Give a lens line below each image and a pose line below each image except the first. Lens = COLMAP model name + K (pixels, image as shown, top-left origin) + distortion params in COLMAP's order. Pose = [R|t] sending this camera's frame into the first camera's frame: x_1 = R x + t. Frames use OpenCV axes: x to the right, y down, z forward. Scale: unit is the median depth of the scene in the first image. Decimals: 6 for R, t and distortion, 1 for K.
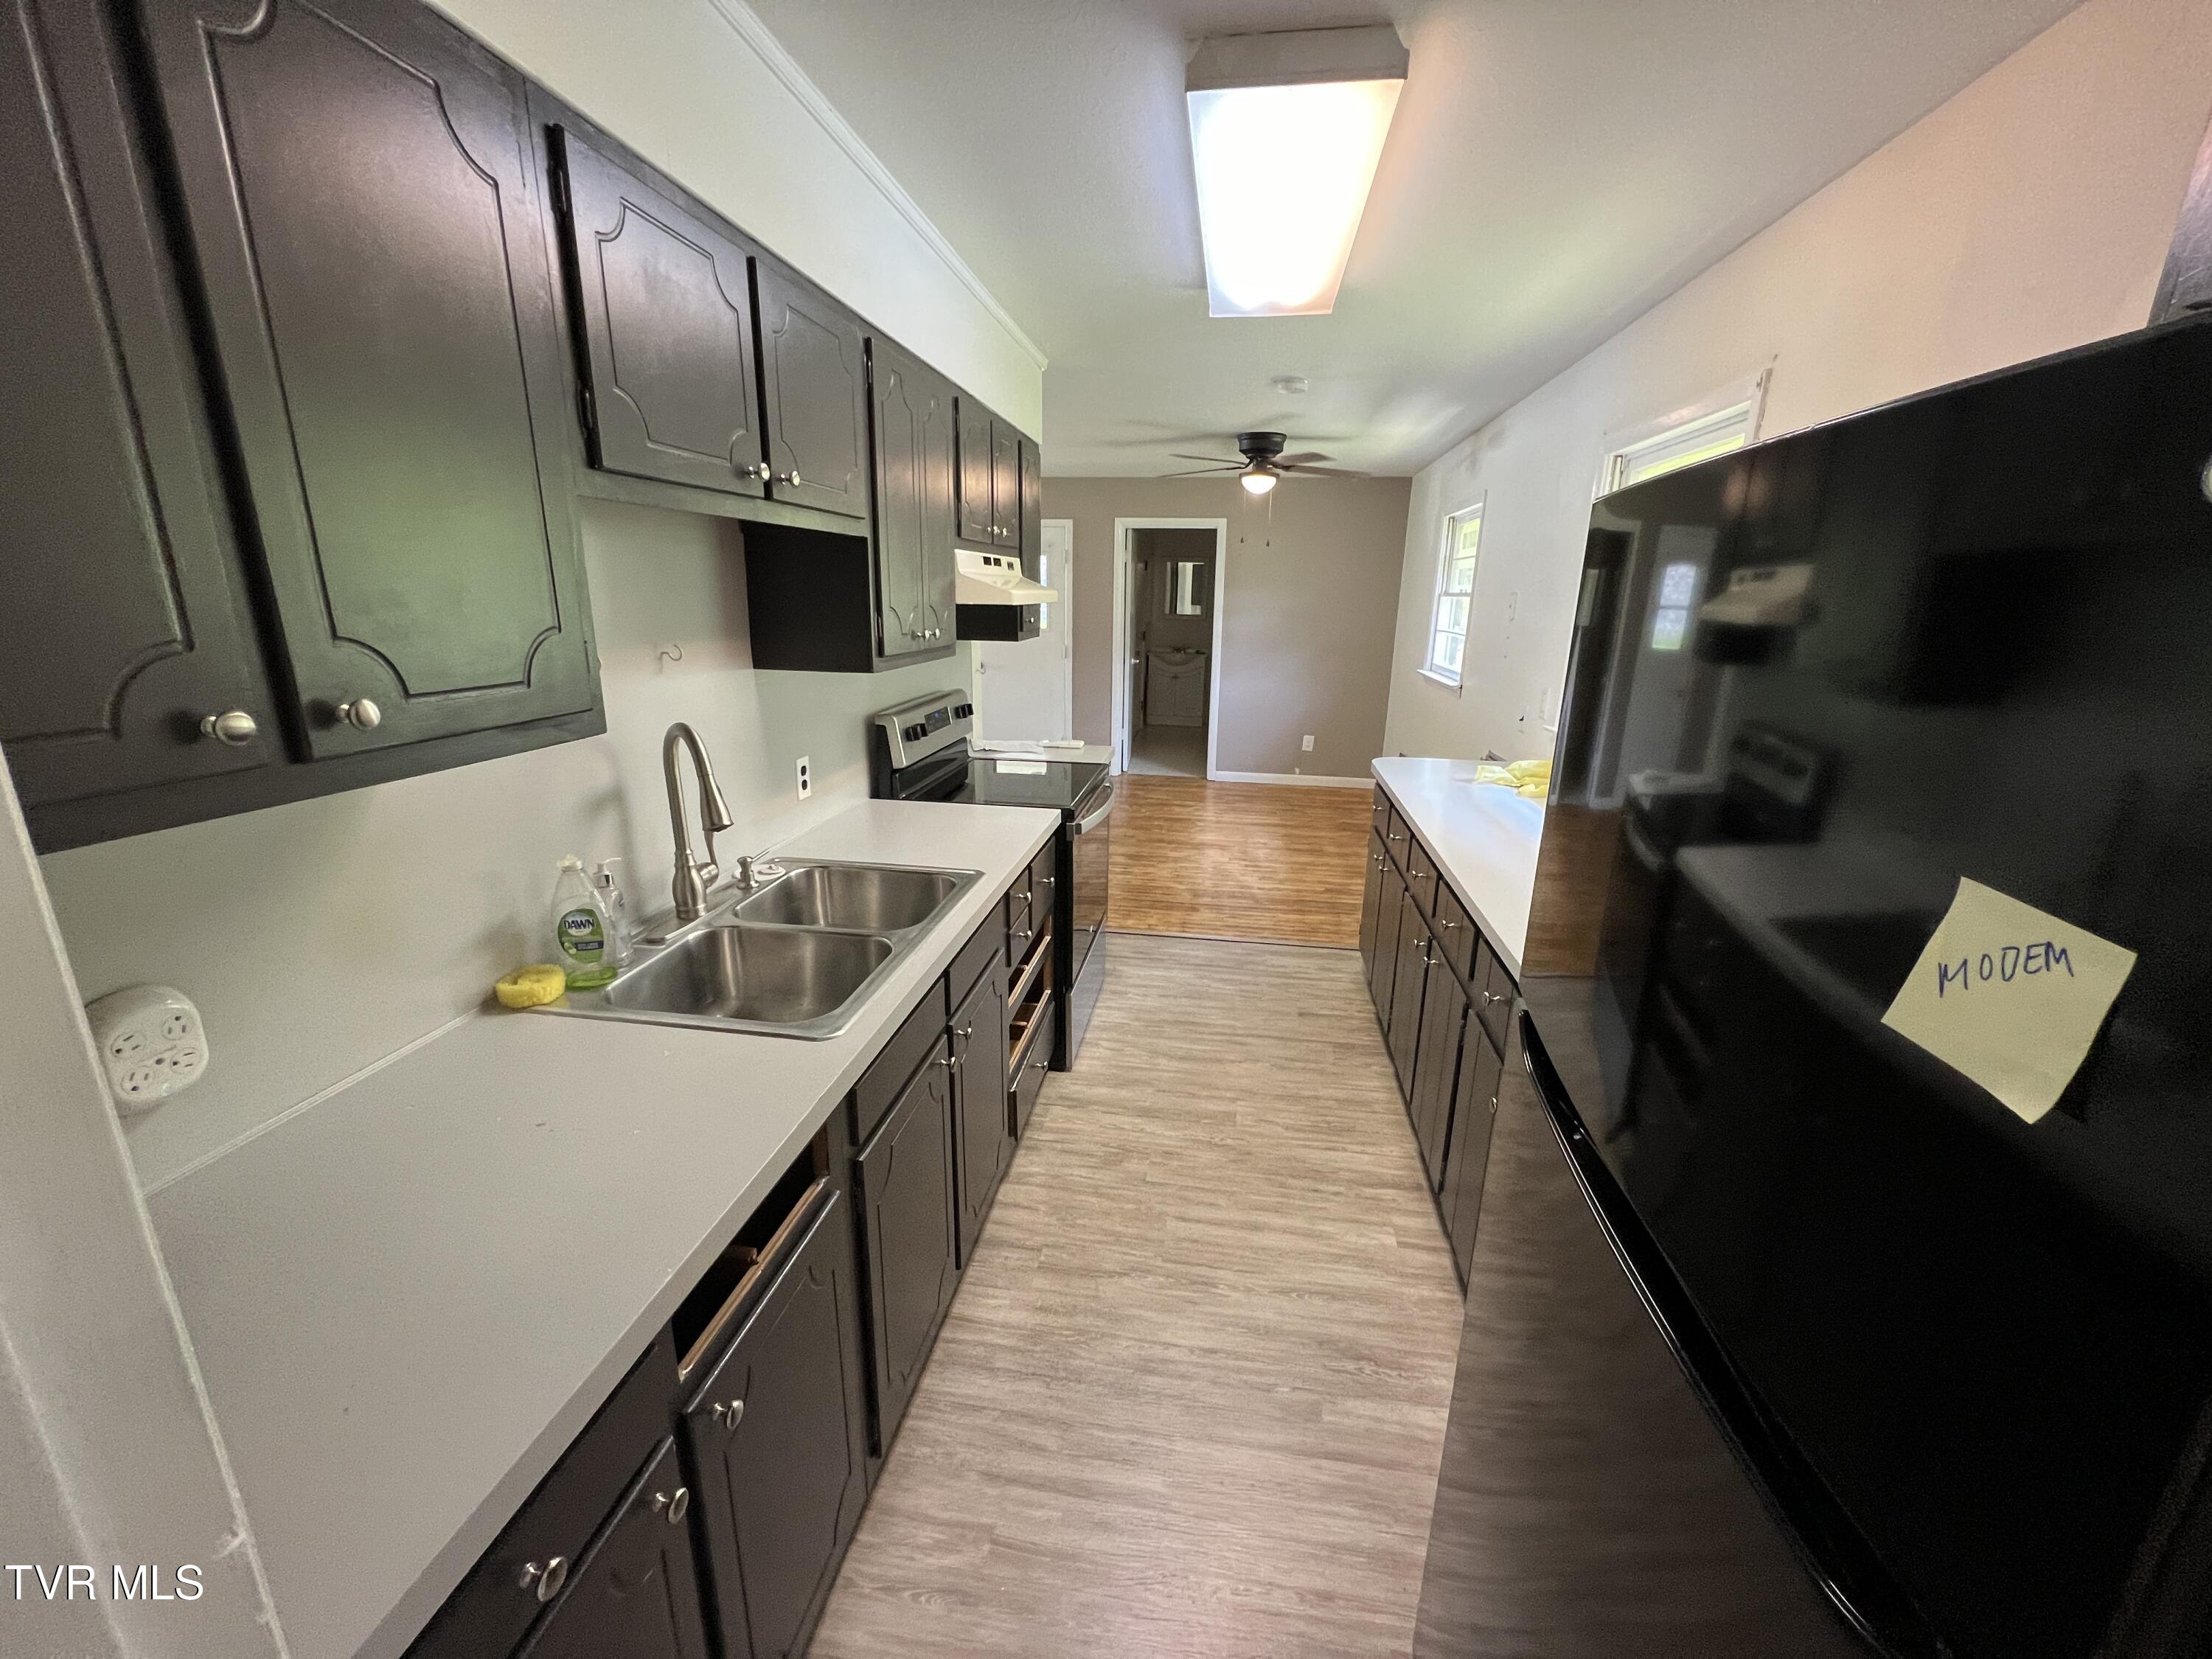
lens RADIAL K [[884.8, 0, 1109.2], [0, 884.8, 836.6], [0, 0, 1]] dist [0.000011, -0.000074]
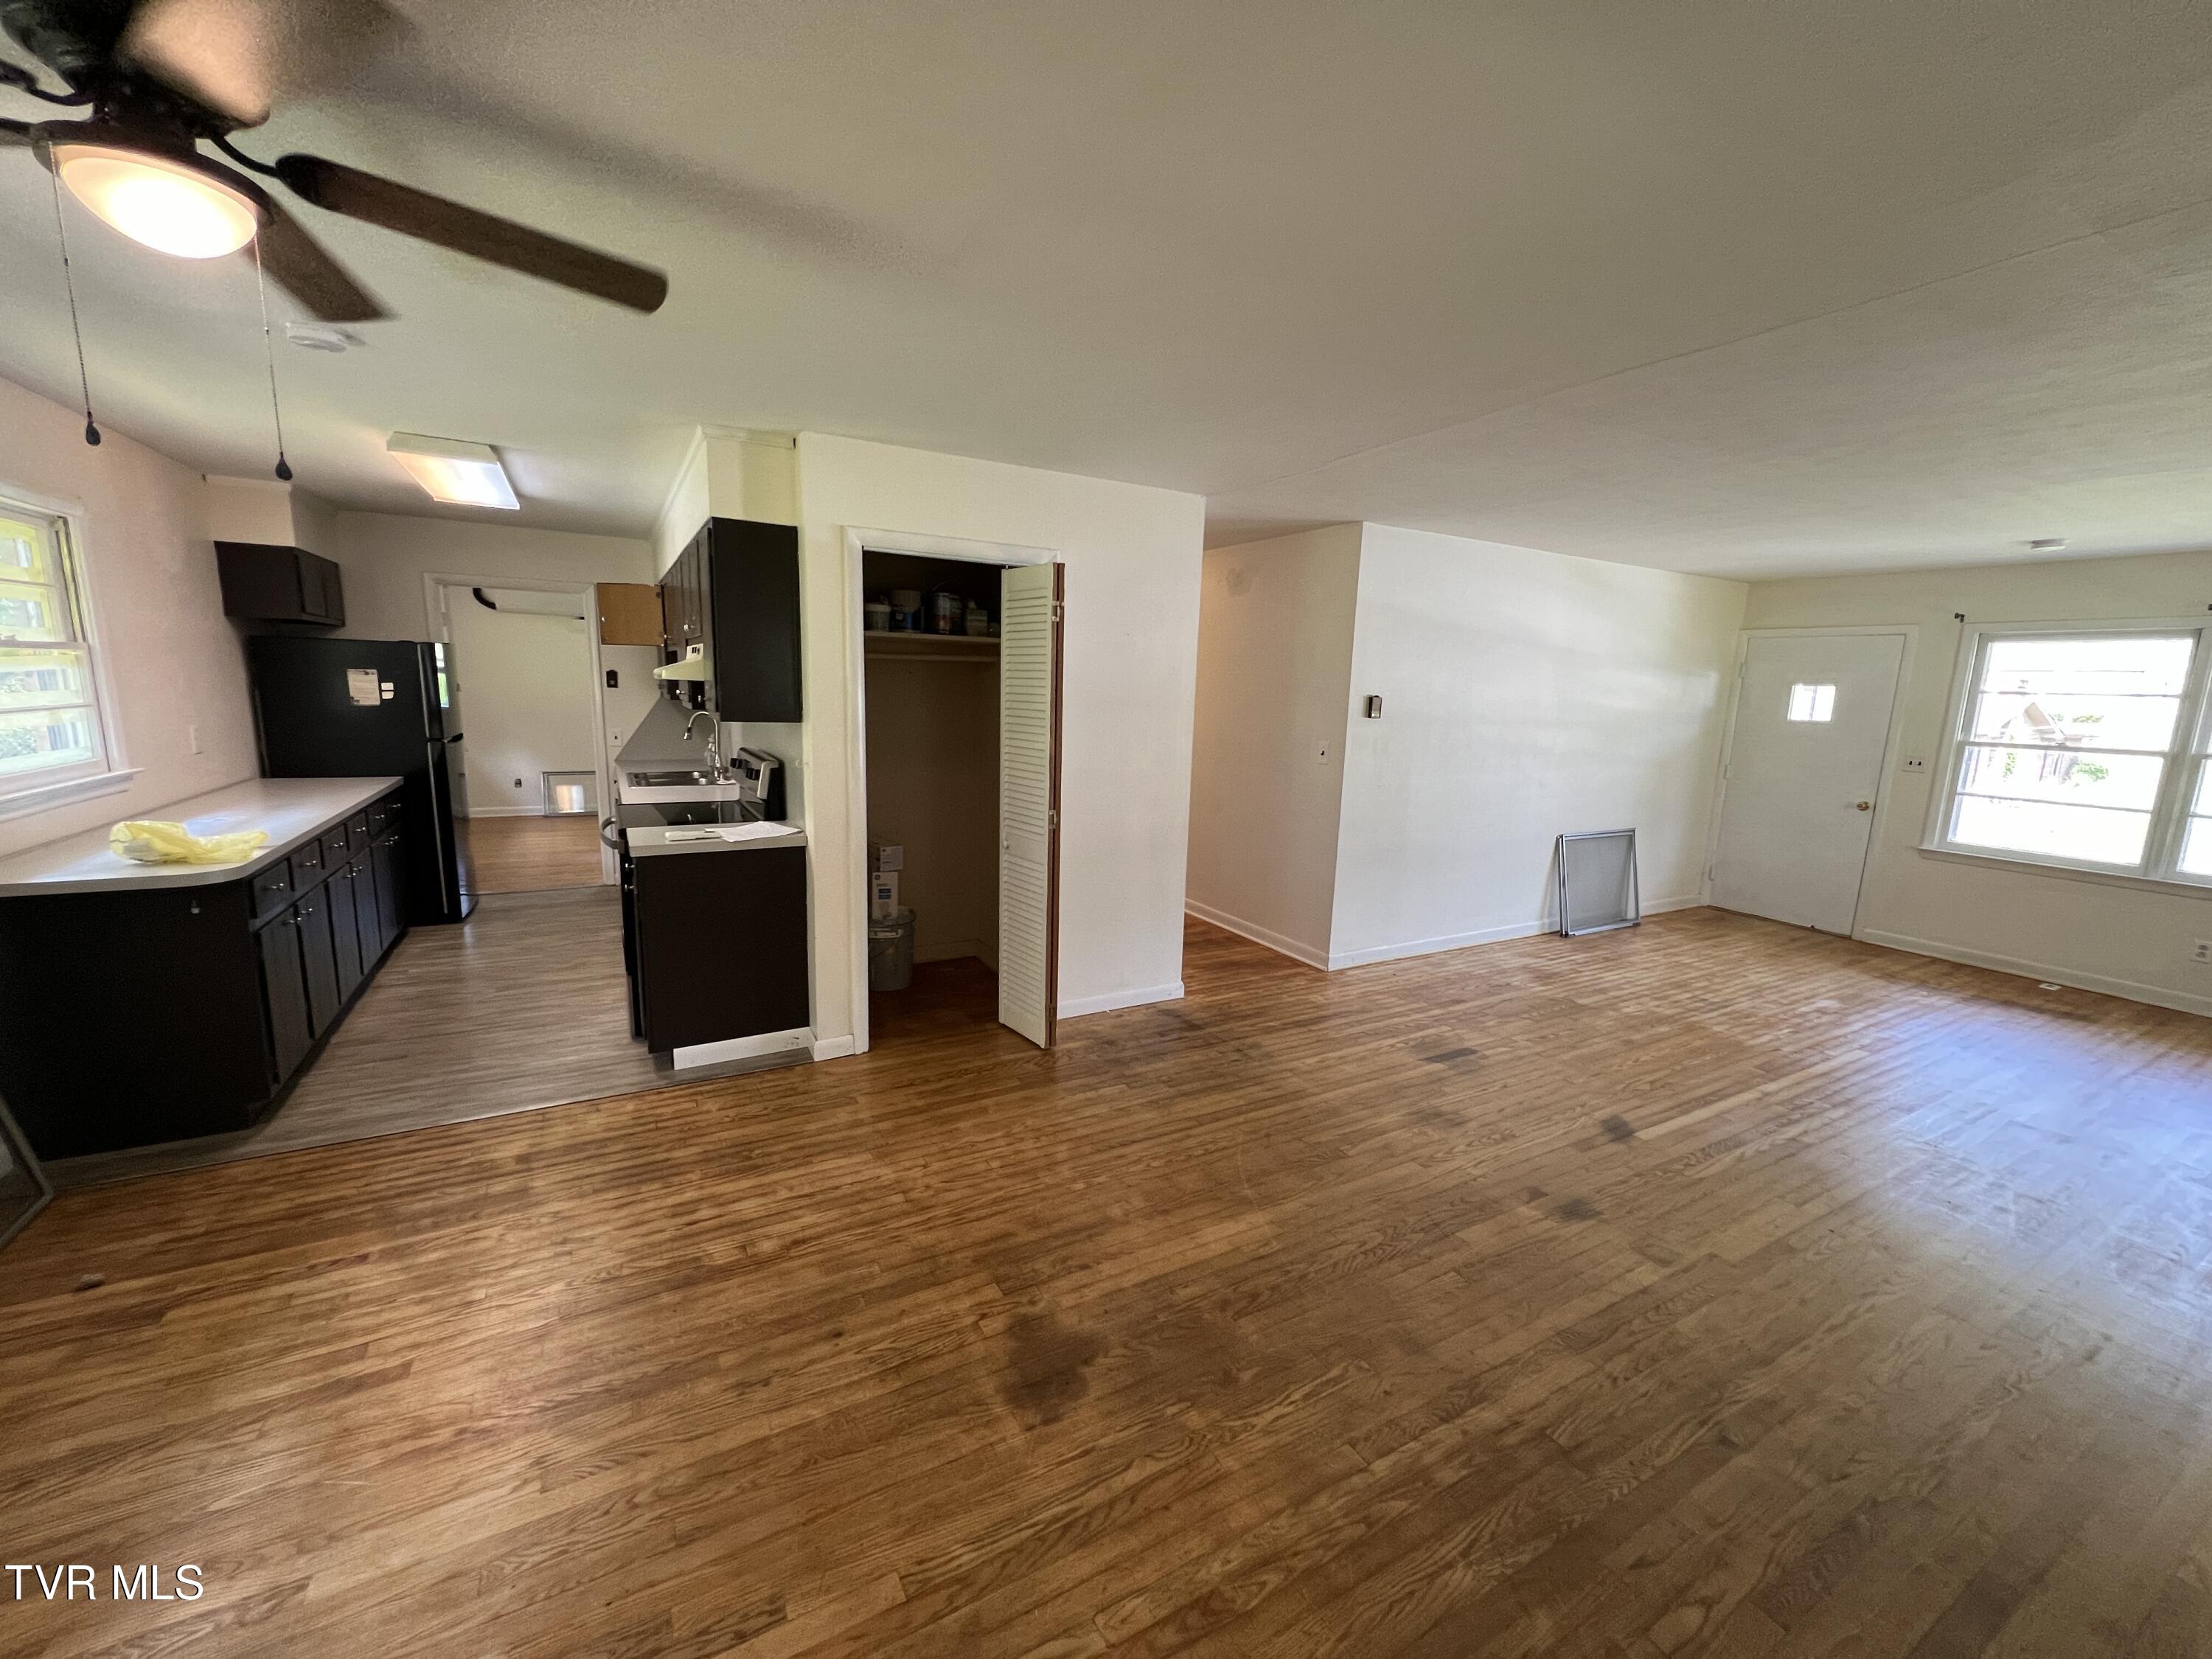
lens RADIAL K [[884.8, 0, 1109.3], [0, 884.8, 830.9], [0, 0, 1]] dist [0.000011, -0.000074]
pose [[-0.784772, 0.059886, -0.616885, 0.144668], [-0.207414, 0.912555, 0.352452, -0.432893], [0.584049, 0.404545, -0.703726, 1.585914]]
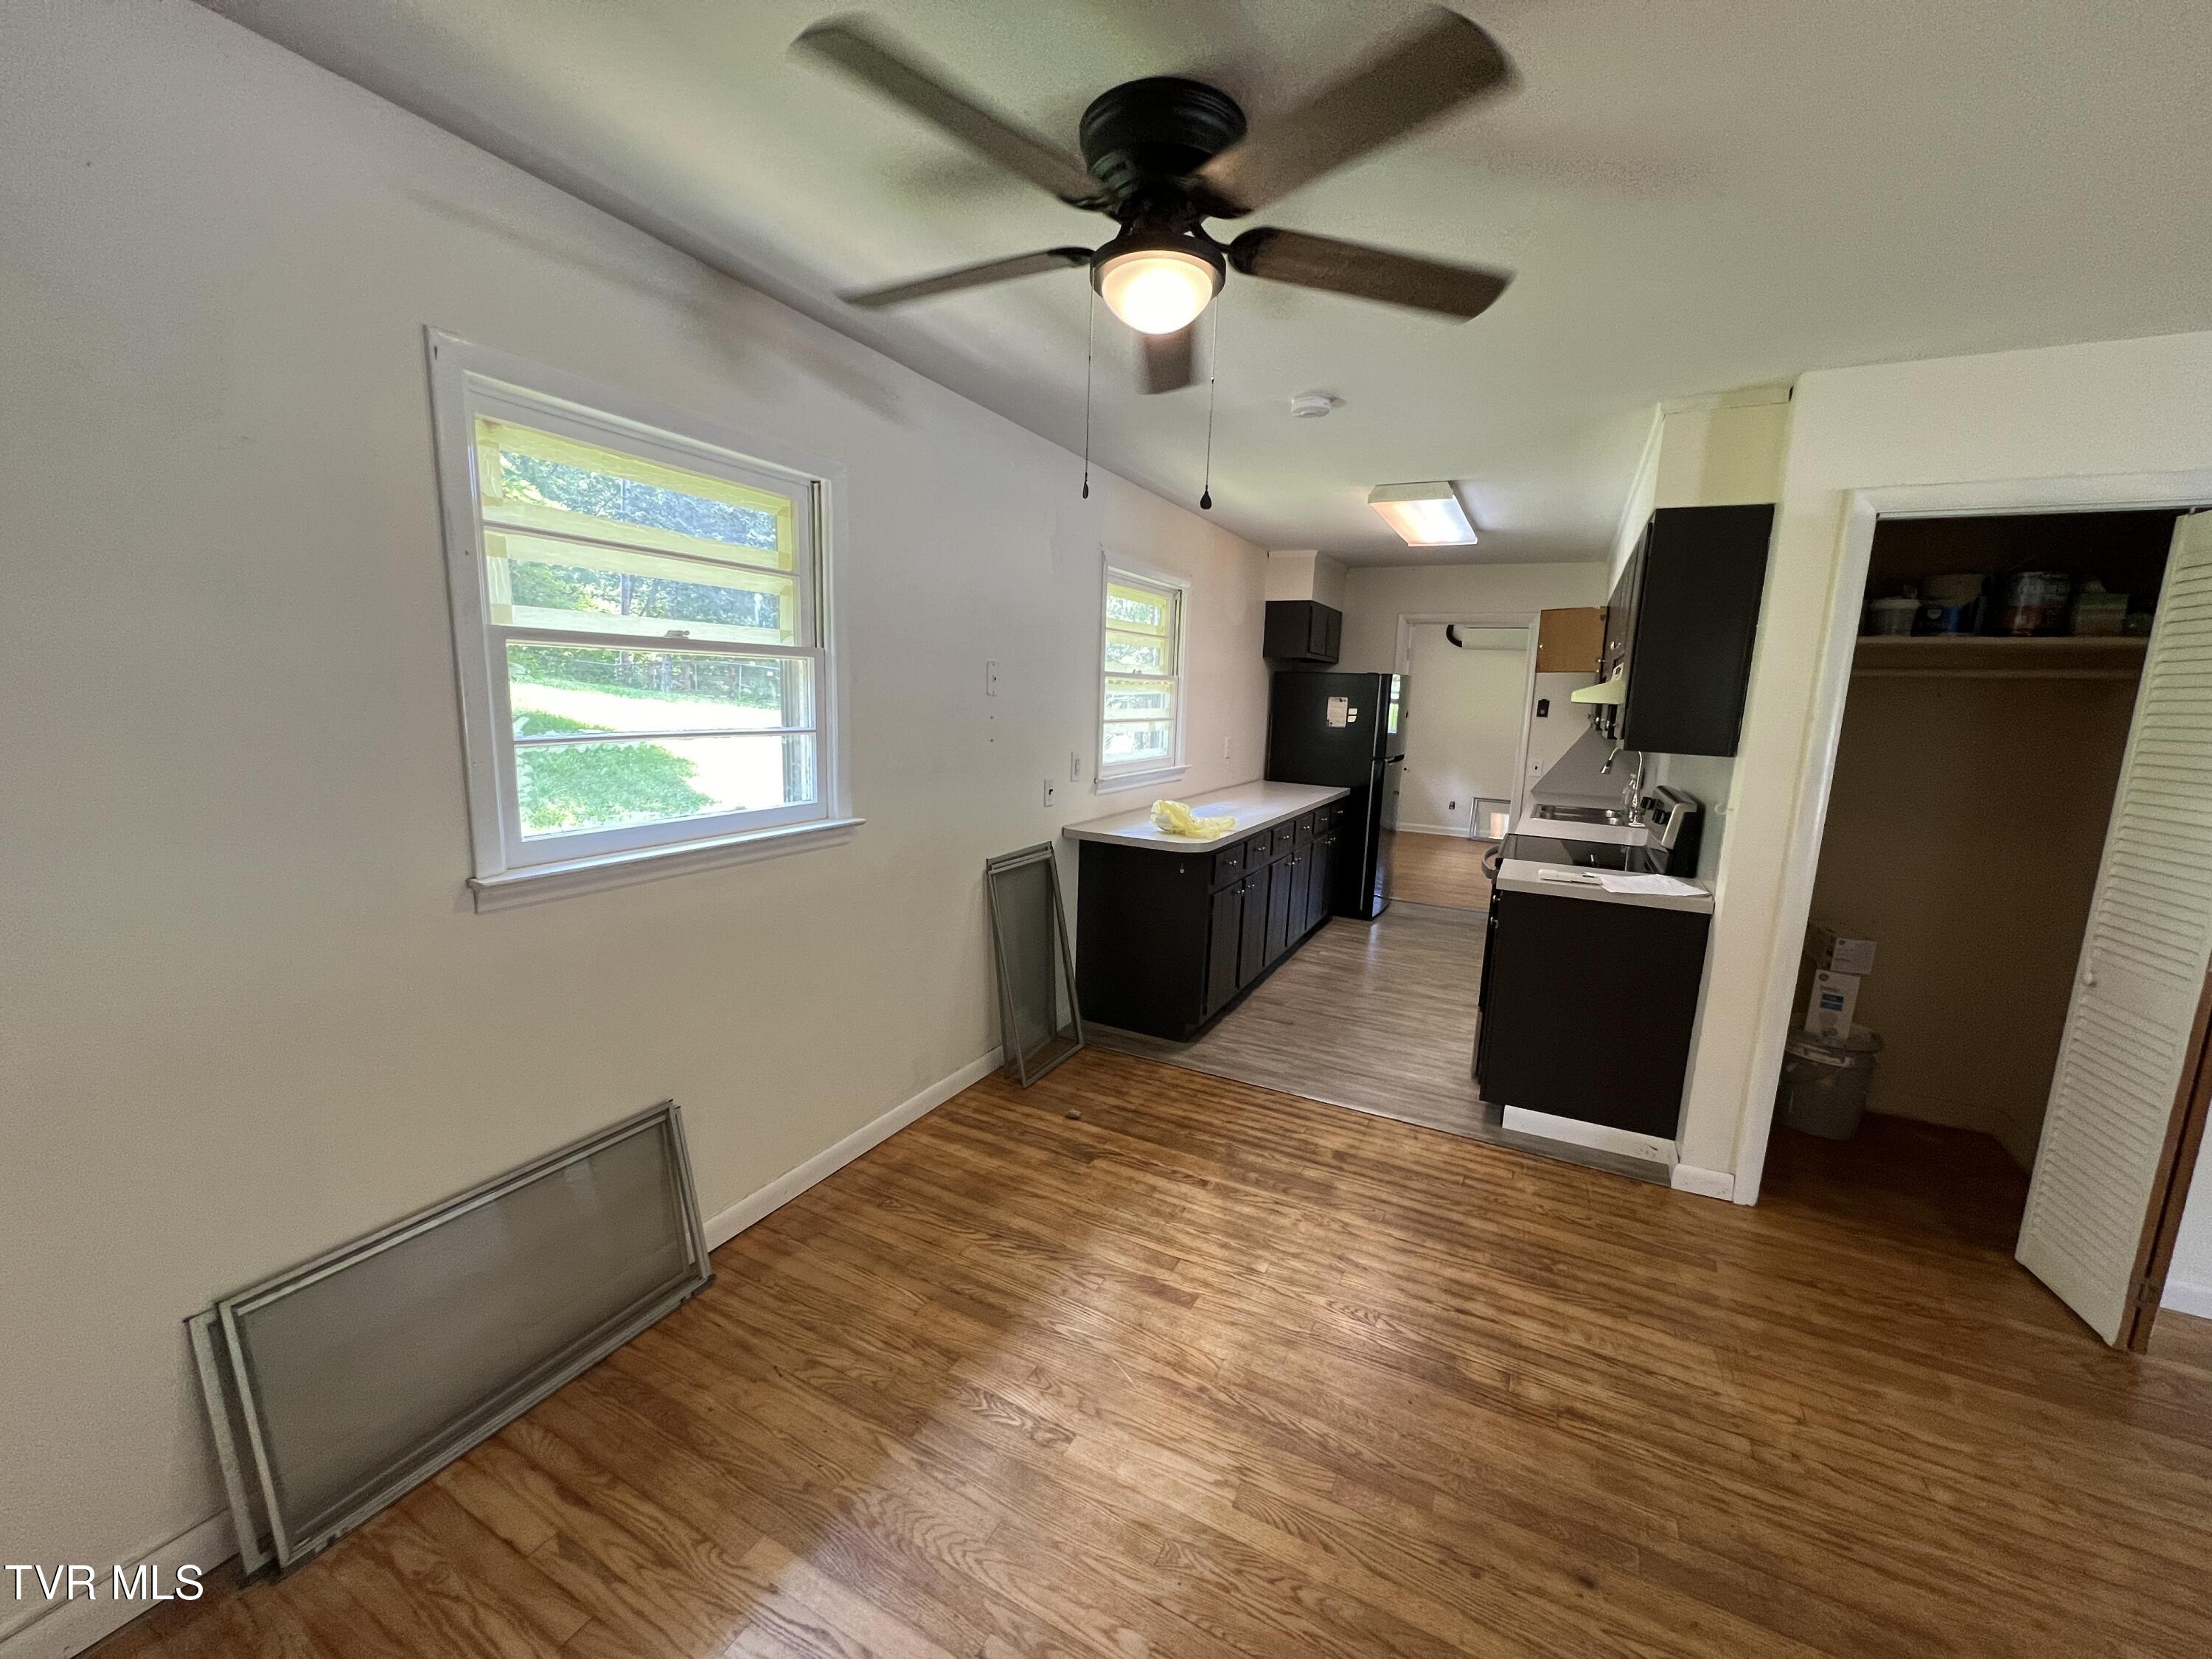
lens RADIAL K [[884.8, 0, 1105.9], [0, 884.8, 838.3], [0, 0, 1]] dist [0.000011, -0.000074]
pose [[-0.946760, -0.103532, 0.304840, 0.086423], [0.033876, 0.909585, 0.414134, -0.403083], [-0.320154, 0.402412, -0.857651, 1.517222]]
